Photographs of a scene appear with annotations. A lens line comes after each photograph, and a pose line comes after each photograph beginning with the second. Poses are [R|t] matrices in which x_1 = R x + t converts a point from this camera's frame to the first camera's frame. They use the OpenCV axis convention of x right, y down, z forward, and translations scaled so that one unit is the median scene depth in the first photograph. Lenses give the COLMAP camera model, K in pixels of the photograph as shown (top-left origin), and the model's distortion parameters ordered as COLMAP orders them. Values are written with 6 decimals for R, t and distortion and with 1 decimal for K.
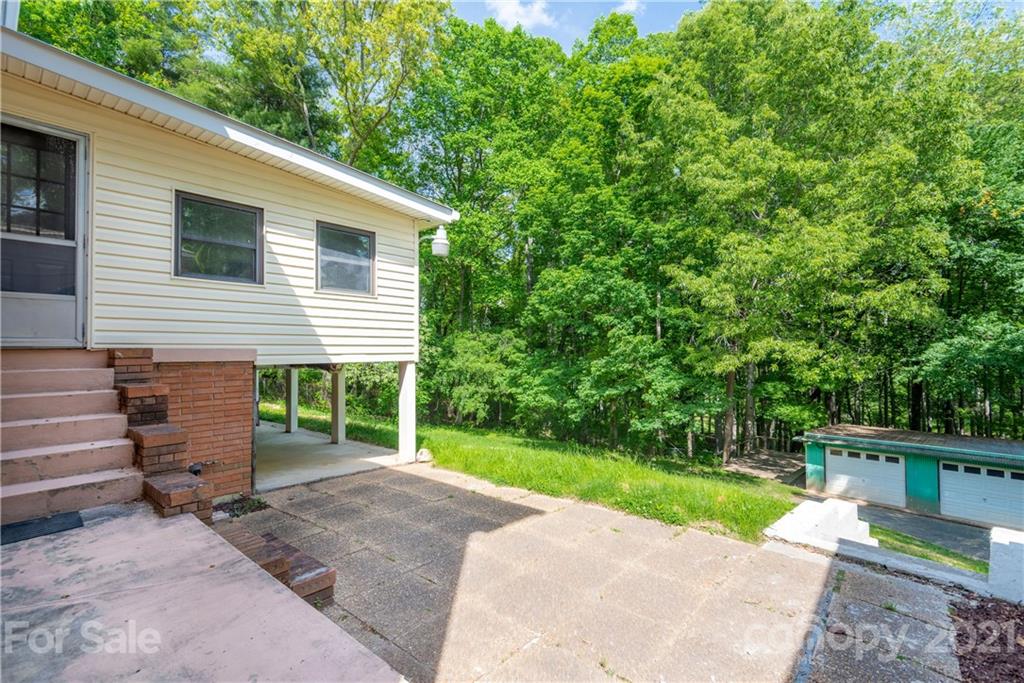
lens RADIAL K [[461.0, 0, 511.5], [0, 461.0, 335.9], [0, 0, 1]] dist [0.004912, -0.000384]
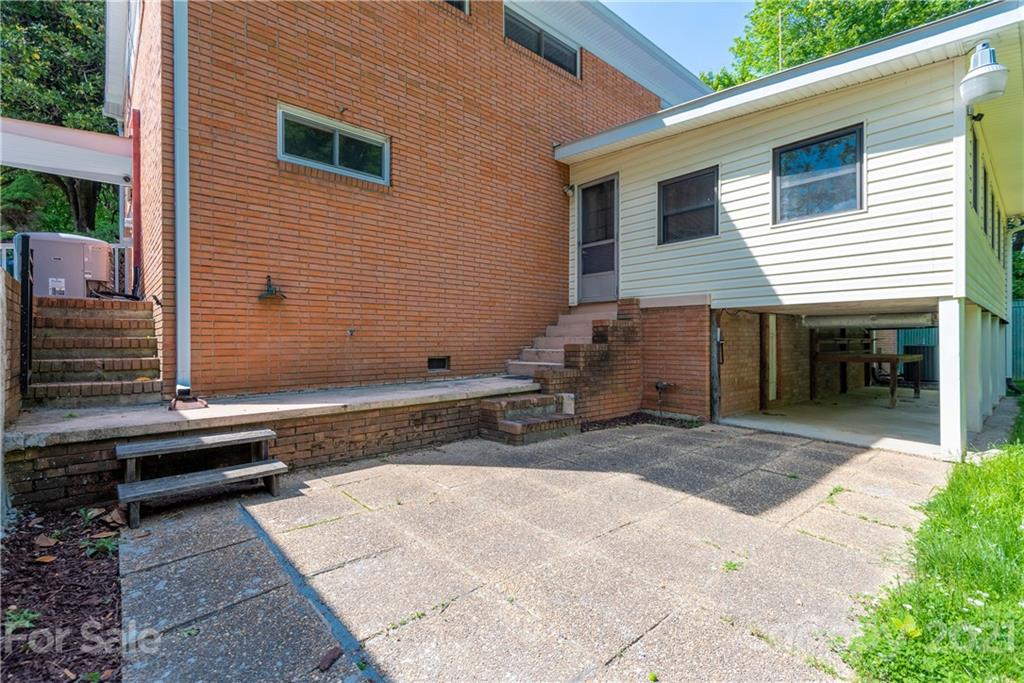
lens RADIAL K [[461.0, 0, 509.3], [0, 461.0, 343.9], [0, 0, 1]] dist [0.004912, -0.000384]
pose [[-0.144918, 0.007153, -0.989418, 0.687914], [0.027220, 0.999624, 0.003240, 0.144810], [0.989069, -0.026462, -0.145058, 0.740683]]
